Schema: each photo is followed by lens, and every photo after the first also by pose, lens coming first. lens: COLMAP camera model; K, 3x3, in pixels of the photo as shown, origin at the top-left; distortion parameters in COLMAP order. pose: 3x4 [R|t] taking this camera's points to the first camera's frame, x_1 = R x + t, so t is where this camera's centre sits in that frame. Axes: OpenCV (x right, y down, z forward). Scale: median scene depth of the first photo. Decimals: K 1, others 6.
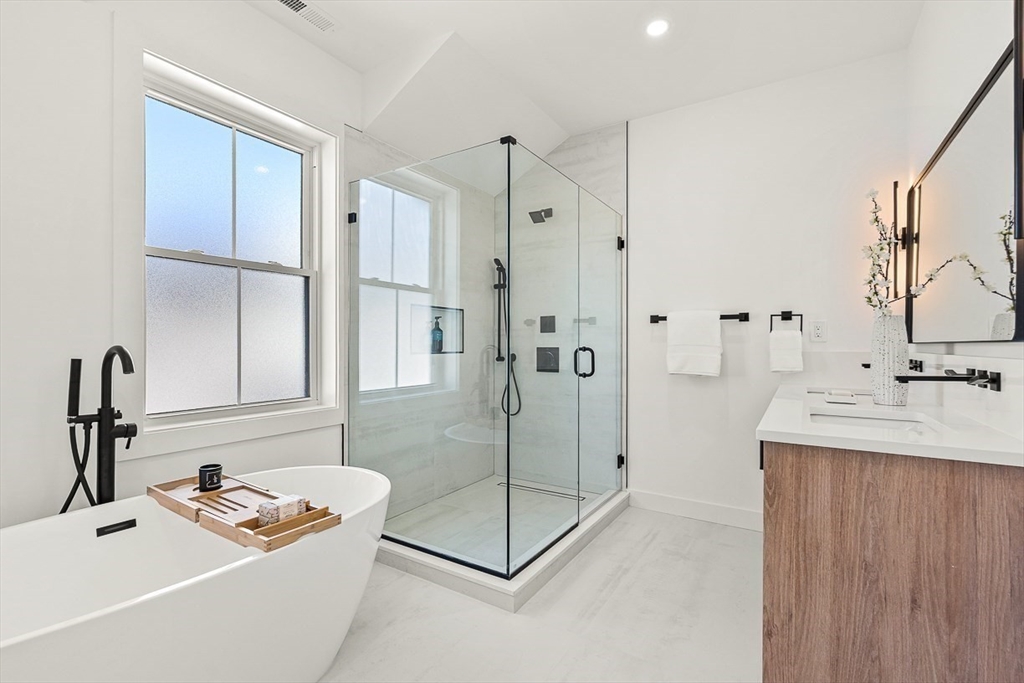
lens RADIAL K [[461.5, 0, 512.3], [0, 461.5, 345.8], [0, 0, 1]] dist [0.001489, 0.000510]
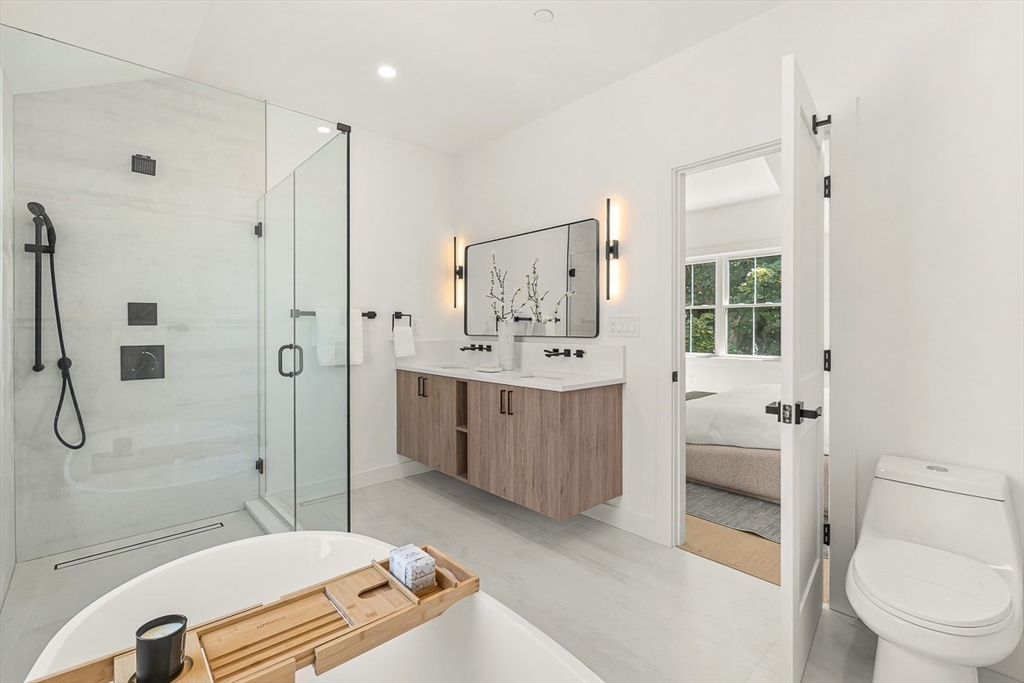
lens RADIAL K [[461.5, 0, 516.5], [0, 461.5, 332.1], [0, 0, 1]] dist [0.001489, 0.000510]
pose [[0.261005, -0.012696, 0.965254, -0.631535], [0.006288, 0.999915, 0.011452, -0.029901], [-0.965317, 0.003080, 0.261062, 0.318397]]
